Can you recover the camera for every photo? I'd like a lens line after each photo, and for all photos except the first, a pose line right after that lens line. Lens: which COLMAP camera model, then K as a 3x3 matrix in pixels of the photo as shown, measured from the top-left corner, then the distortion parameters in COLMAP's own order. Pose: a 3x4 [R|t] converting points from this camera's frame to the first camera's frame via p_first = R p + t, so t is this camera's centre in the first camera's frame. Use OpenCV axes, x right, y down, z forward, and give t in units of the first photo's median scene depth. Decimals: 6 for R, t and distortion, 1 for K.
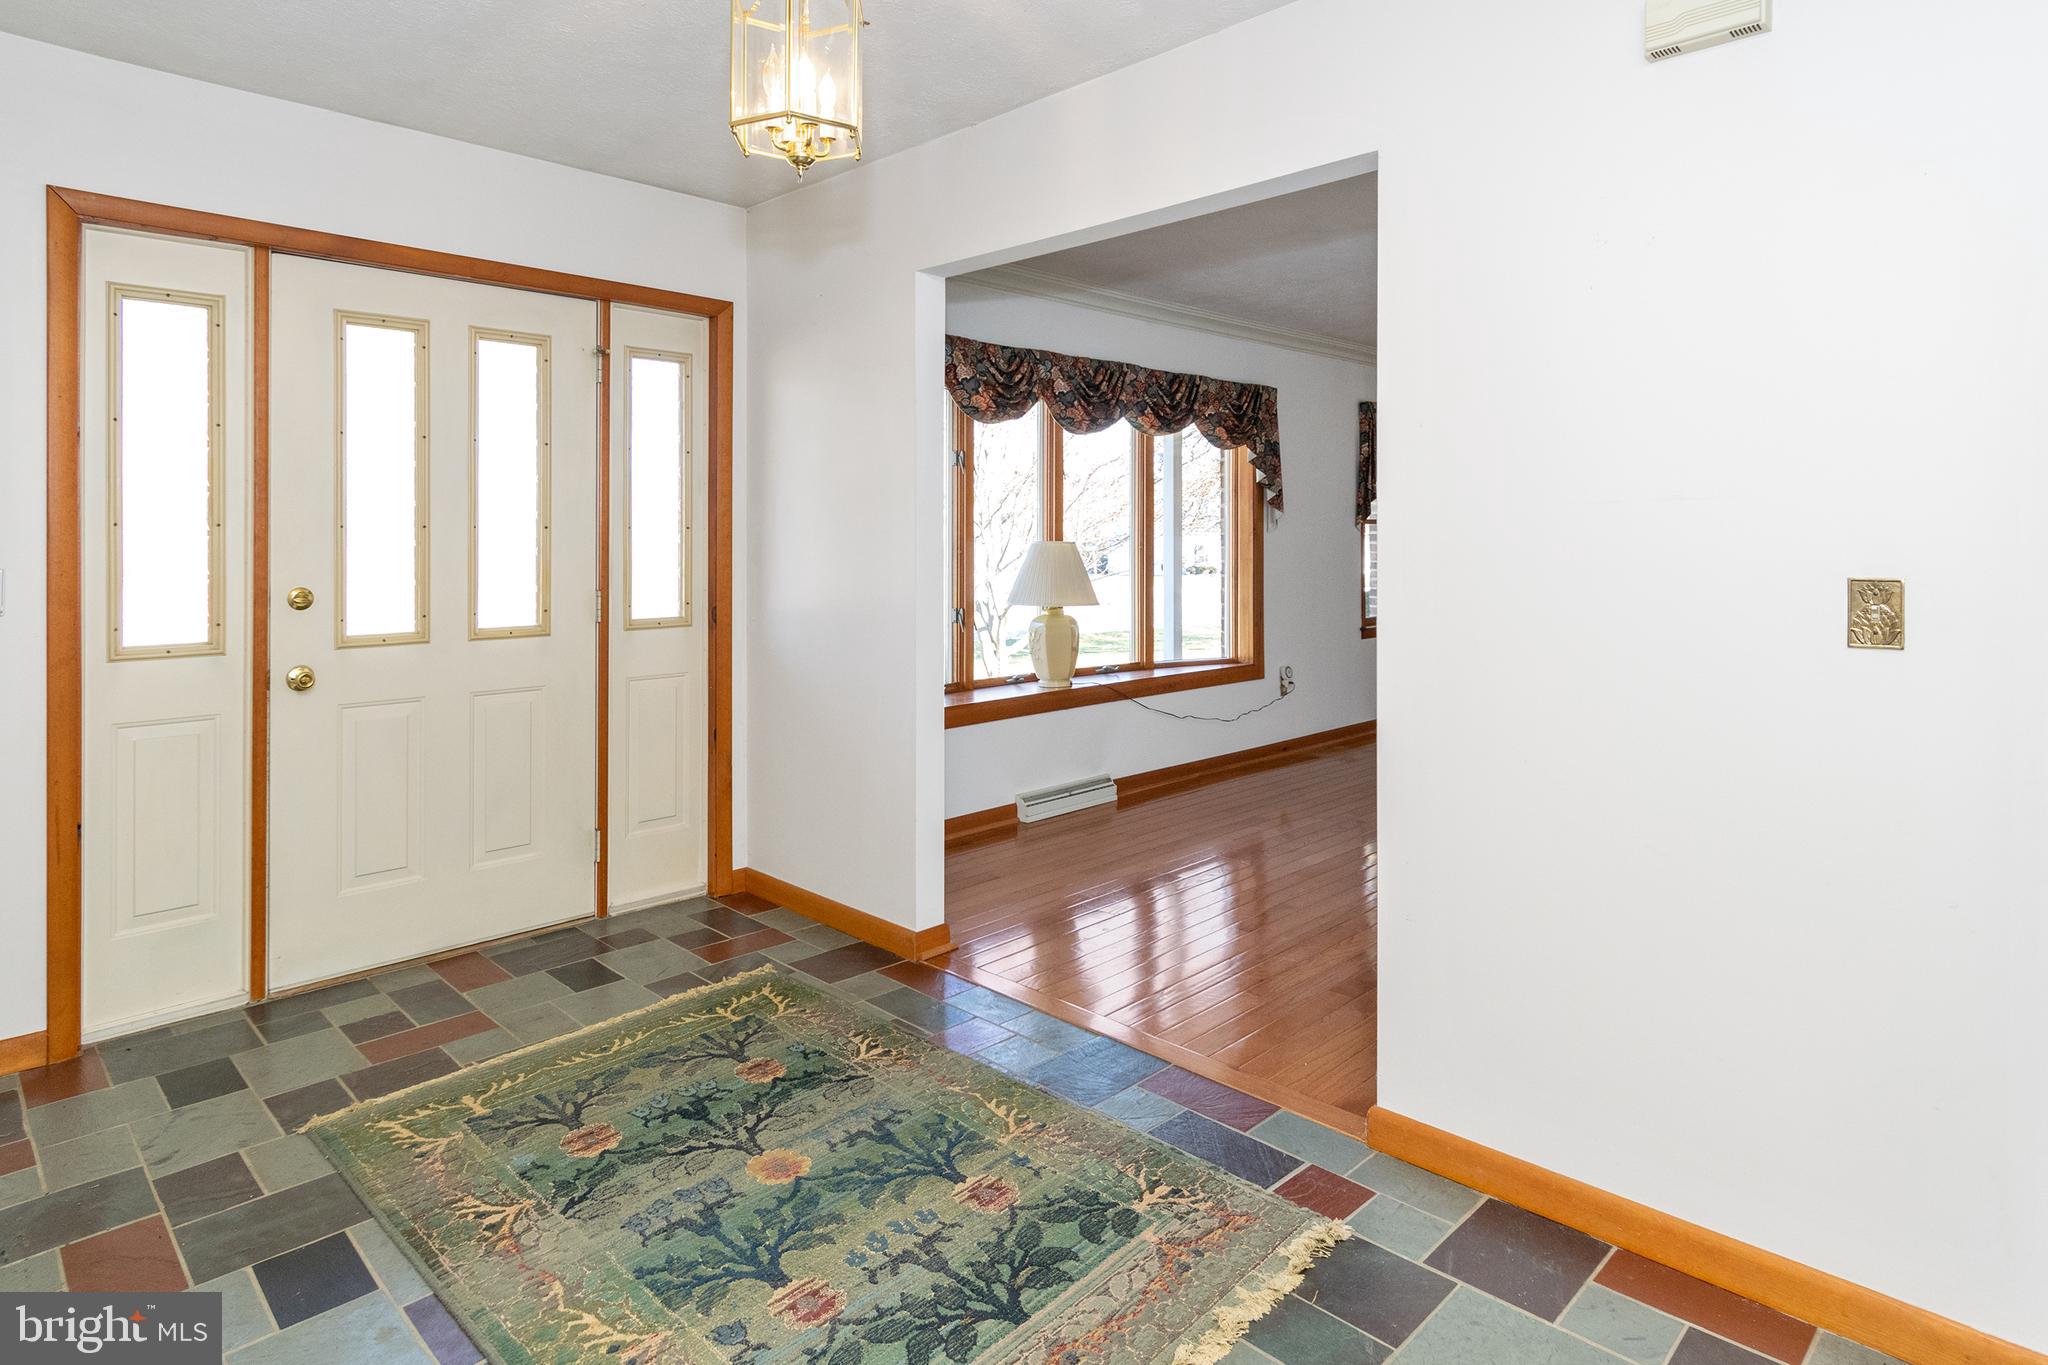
lens RADIAL K [[1122.8, 0, 1038.2], [0, 1122.8, 521.3], [0, 0, 1]] dist [-0.000210, -0.000504]
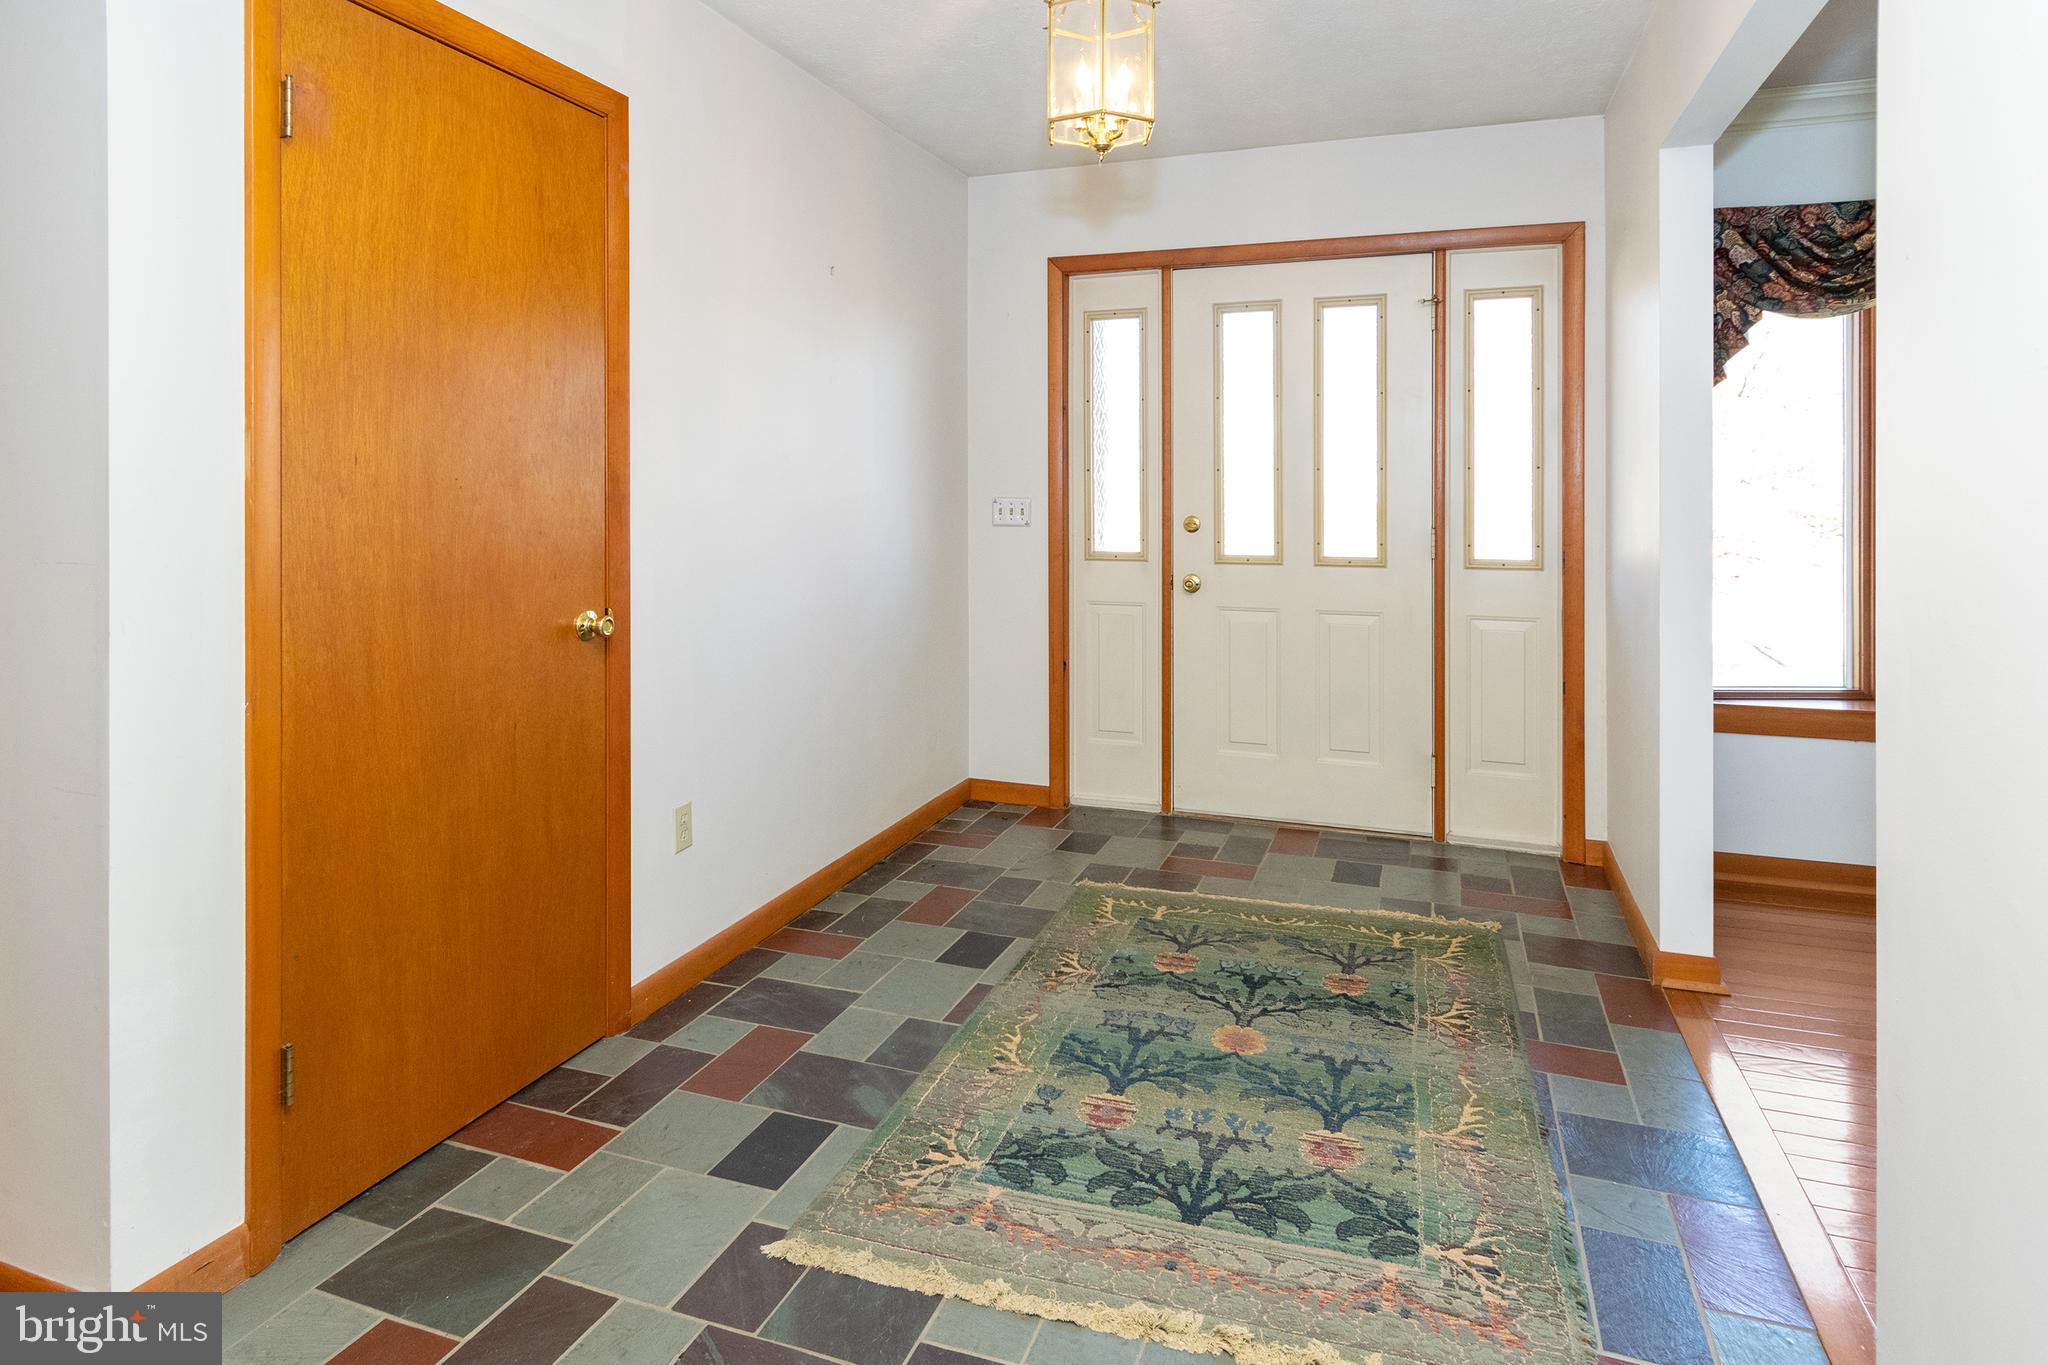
lens RADIAL K [[1148.8, 0, 1029.3], [0, 1148.8, 487.0], [0, 0, 1]] dist [0.003989, -0.001268]
pose [[0.423534, -0.002604, -0.905876, 0.573441], [0.010923, 0.999938, 0.002233, 0.022088], [0.905814, -0.010840, 0.423536, 0.277981]]
